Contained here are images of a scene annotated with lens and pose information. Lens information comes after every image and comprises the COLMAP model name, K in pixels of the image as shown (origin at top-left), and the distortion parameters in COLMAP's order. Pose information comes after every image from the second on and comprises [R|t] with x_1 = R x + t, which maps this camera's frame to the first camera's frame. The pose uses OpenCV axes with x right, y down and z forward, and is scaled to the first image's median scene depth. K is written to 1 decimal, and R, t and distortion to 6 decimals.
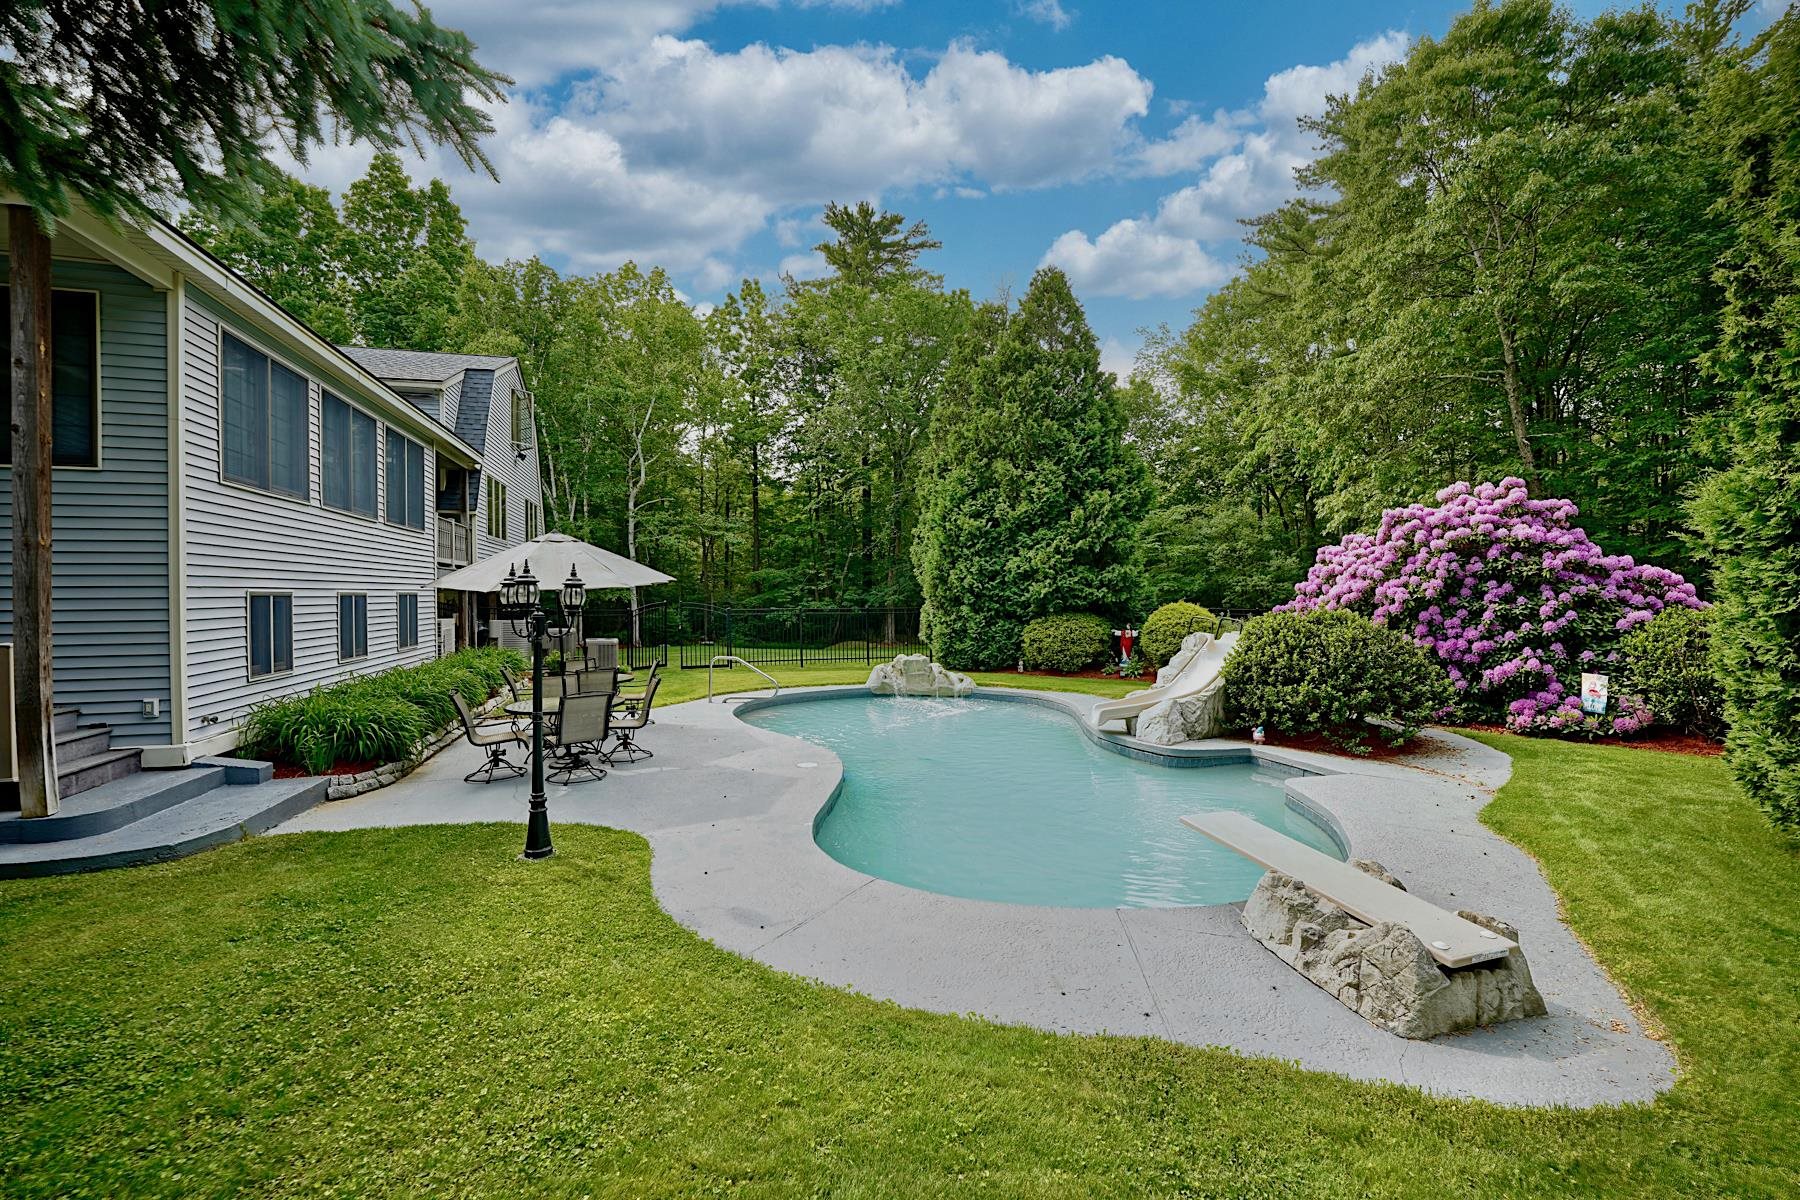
lens RADIAL K [[722.3, 0, 908.4], [0, 722.3, 604.0], [0, 0, 1]] dist [-0.024221, -0.000114]
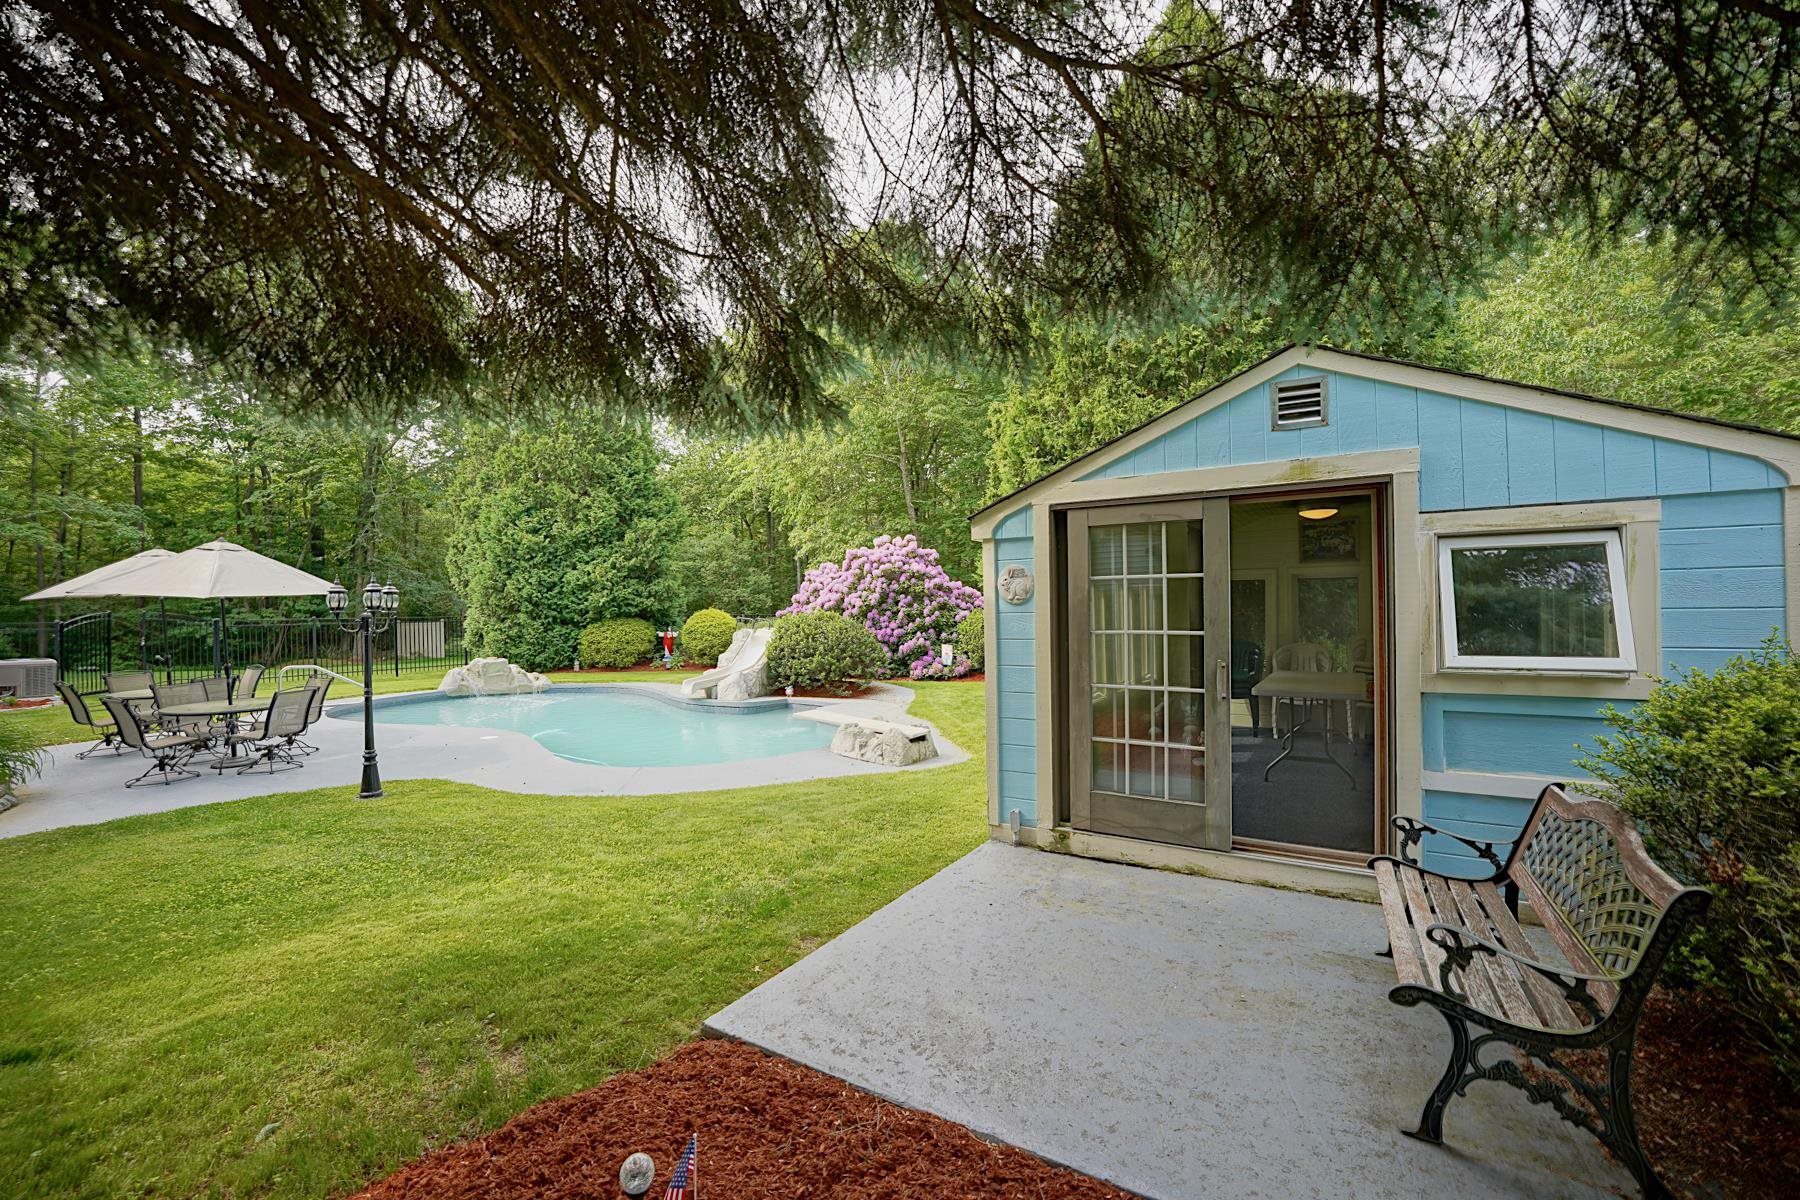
lens RADIAL K [[722.3, 0, 908.4], [0, 722.3, 604.0], [0, 0, 1]] dist [-0.024221, -0.000114]
pose [[0.750512, -0.000039, 0.660857, -0.315593], [0.010134, 0.999883, -0.011450, 0.010185], [-0.660779, 0.015291, 0.750424, -0.316560]]
